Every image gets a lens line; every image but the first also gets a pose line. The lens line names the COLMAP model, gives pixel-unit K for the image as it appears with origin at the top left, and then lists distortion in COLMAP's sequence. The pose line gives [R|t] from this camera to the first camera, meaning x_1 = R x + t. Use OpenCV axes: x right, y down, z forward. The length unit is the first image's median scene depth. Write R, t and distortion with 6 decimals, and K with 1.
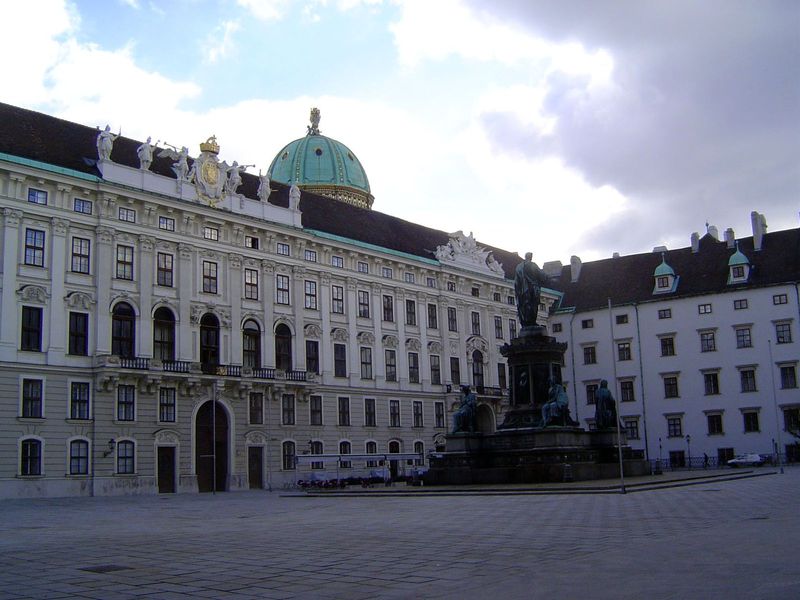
lens RADIAL K [[937.8, 0, 400.0], [0, 937.8, 300.0], [0, 0, 1]] dist [-0.115467, -0.025067]
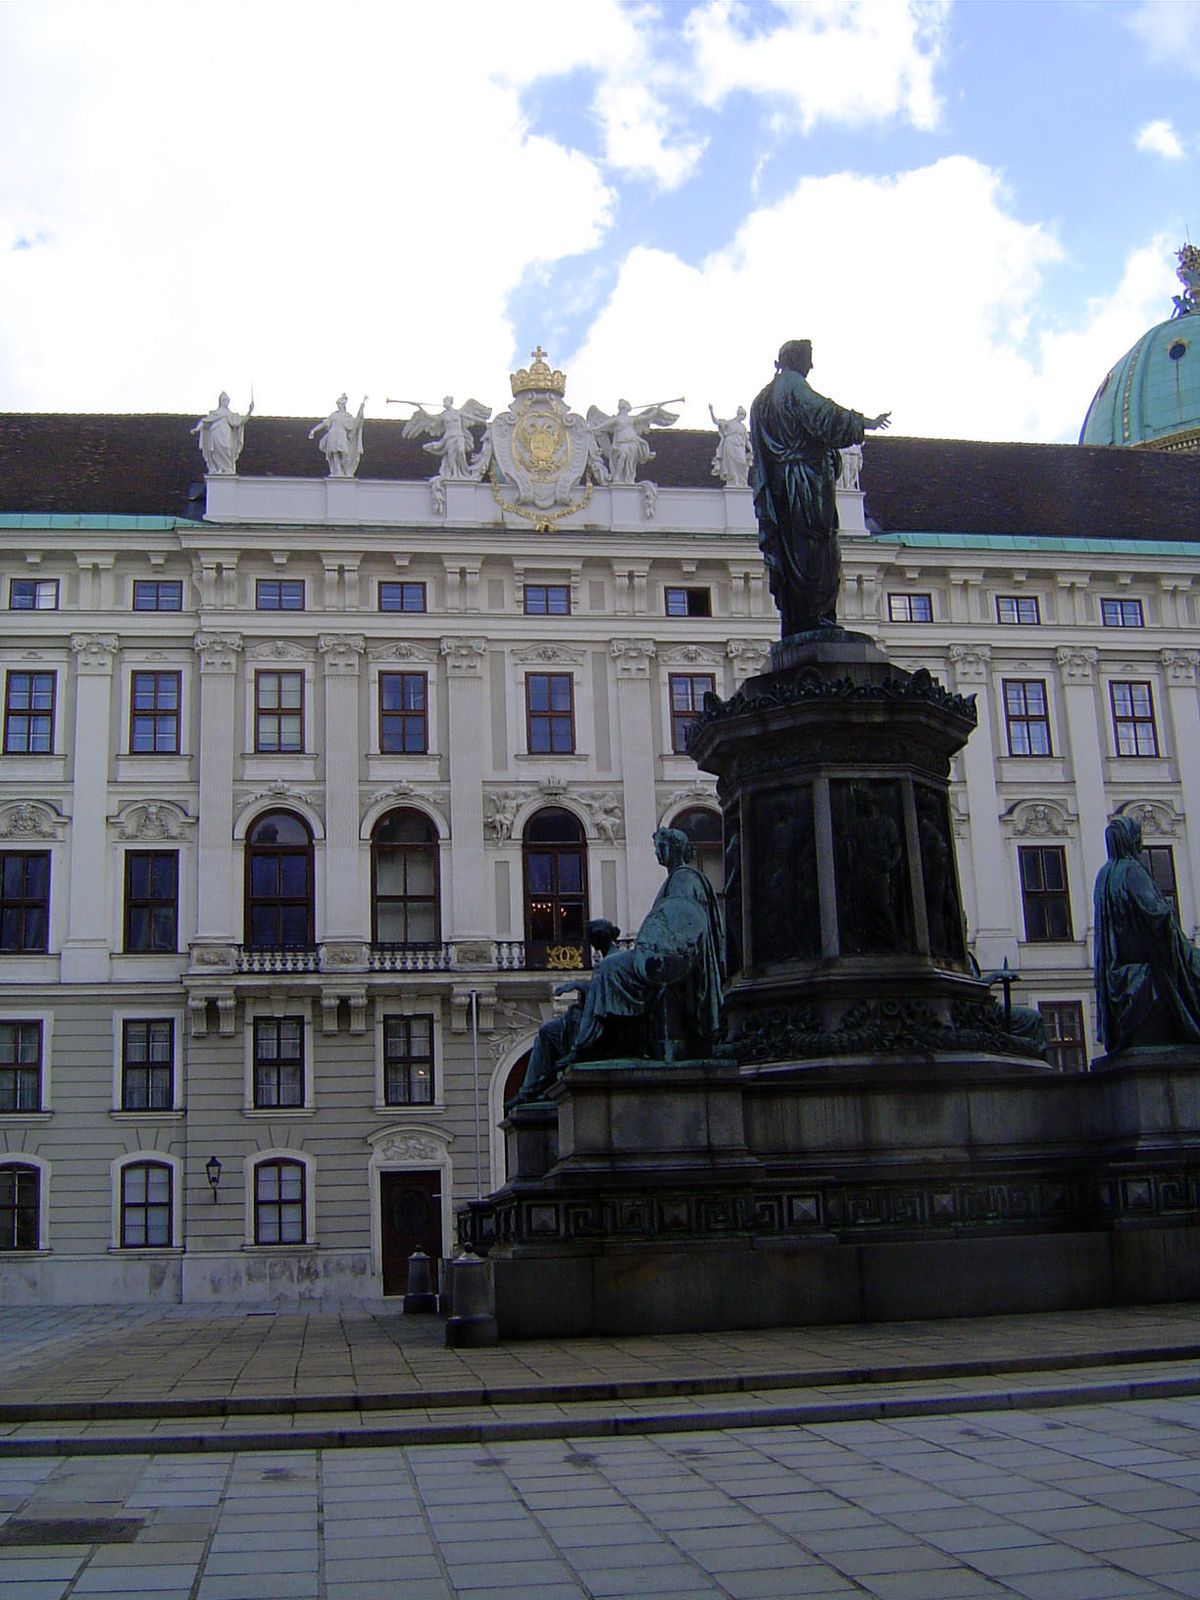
lens RADIAL K [[1974.5, 0, 599.6], [0, 1974.5, 720.2], [0, 0, 1]] dist [-0.099386, -0.030732]
pose [[0.741364, -0.163725, -0.650826, 0.360756], [0.128803, 0.986468, -0.101440, 0.067757], [0.658627, -0.008625, 0.752420, 0.450277]]
